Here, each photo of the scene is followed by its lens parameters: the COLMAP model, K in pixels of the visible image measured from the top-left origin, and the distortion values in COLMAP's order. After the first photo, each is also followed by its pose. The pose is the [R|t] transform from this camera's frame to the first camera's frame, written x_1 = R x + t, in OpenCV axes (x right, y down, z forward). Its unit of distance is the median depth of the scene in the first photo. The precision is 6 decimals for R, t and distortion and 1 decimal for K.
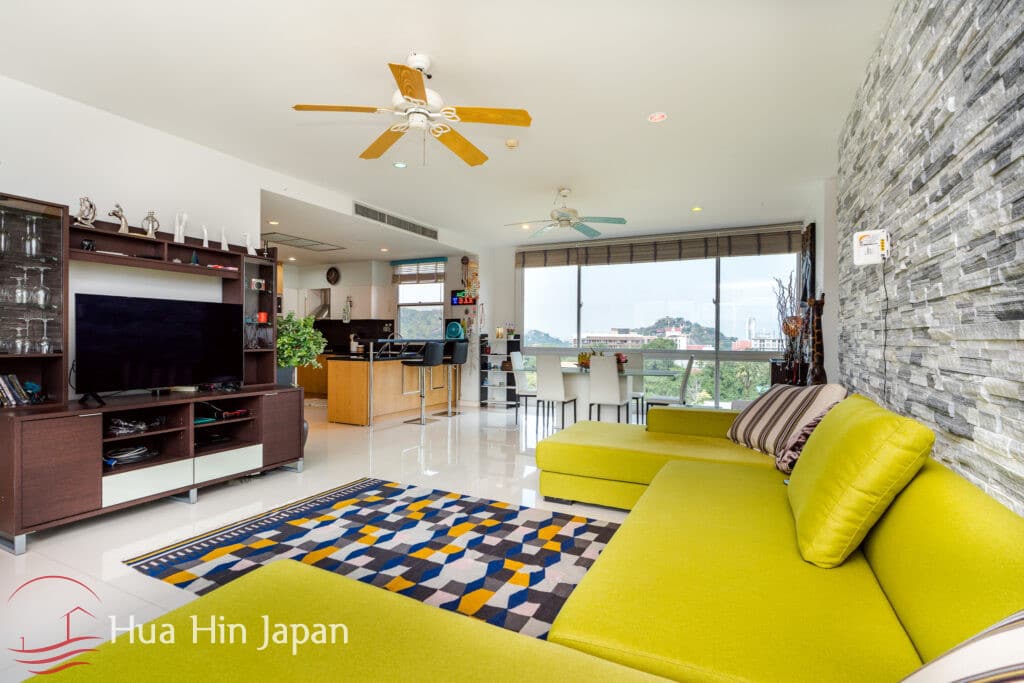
lens RADIAL K [[498.0, 0, 508.5], [0, 498.0, 339.2], [0, 0, 1]] dist [-0.000026, 0.000356]
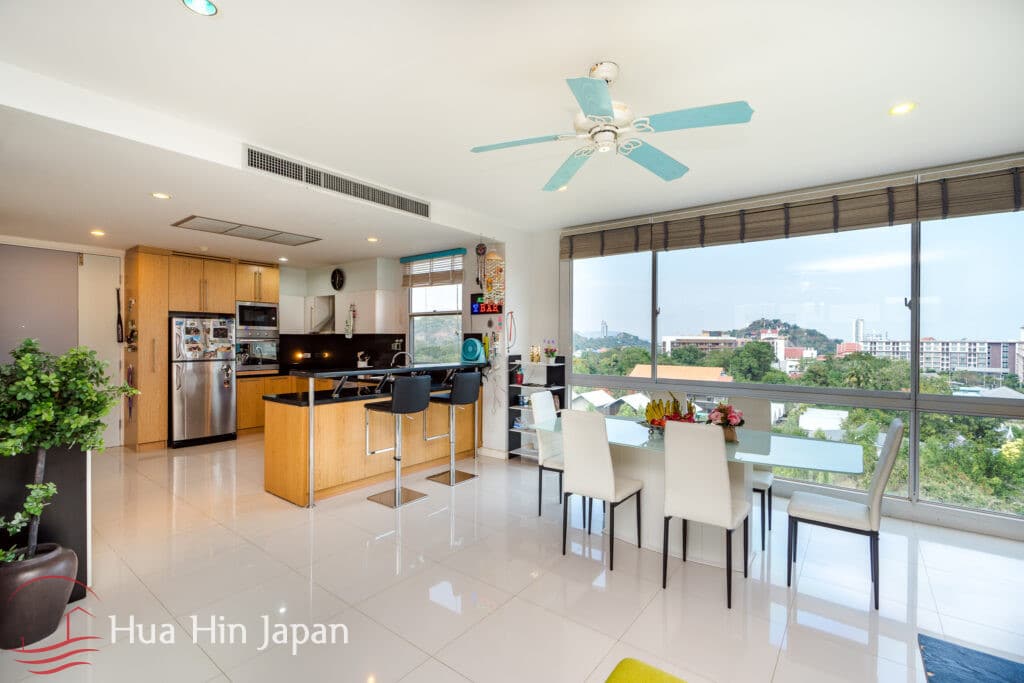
lens RADIAL K [[463.8, 0, 508.4], [0, 463.8, 341.6], [0, 0, 1]] dist [-0.007629, 0.000606]
pose [[0.981559, -0.001937, -0.191148, 0.067775], [0.001955, 0.999998, -0.000094, -0.029636], [0.191148, -0.000281, 0.981561, 0.356875]]
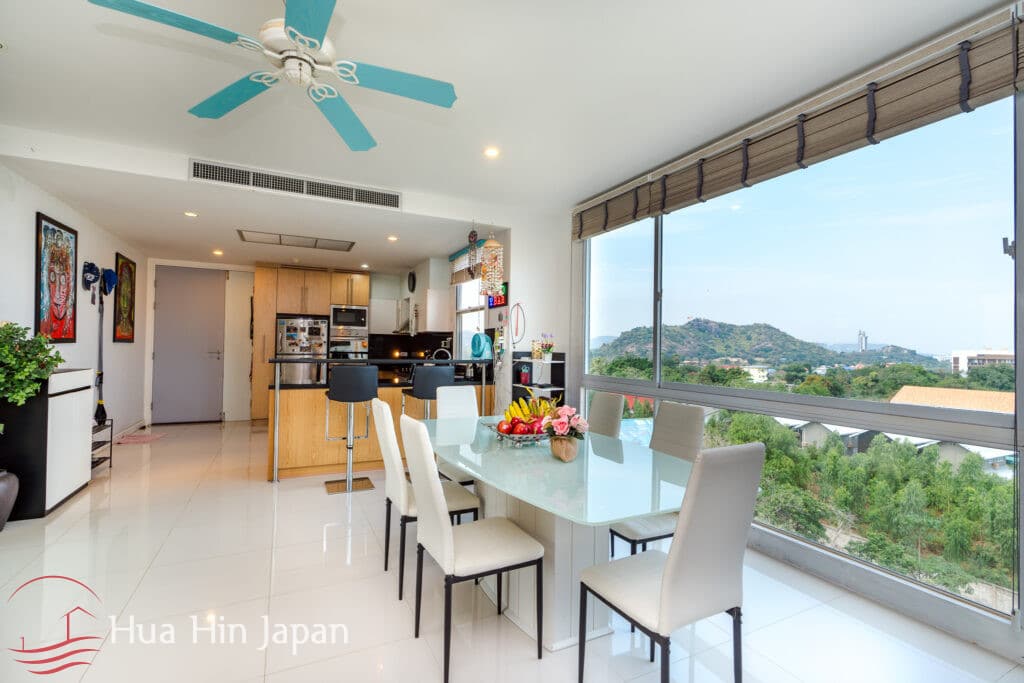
lens RADIAL K [[463.8, 0, 505.9], [0, 463.8, 340.6], [0, 0, 1]] dist [-0.007629, 0.000606]
pose [[0.795947, -0.005112, -0.605345, 0.291650], [-0.012309, 0.999621, -0.024627, -0.009686], [0.605242, 0.027053, 0.795582, 0.519699]]
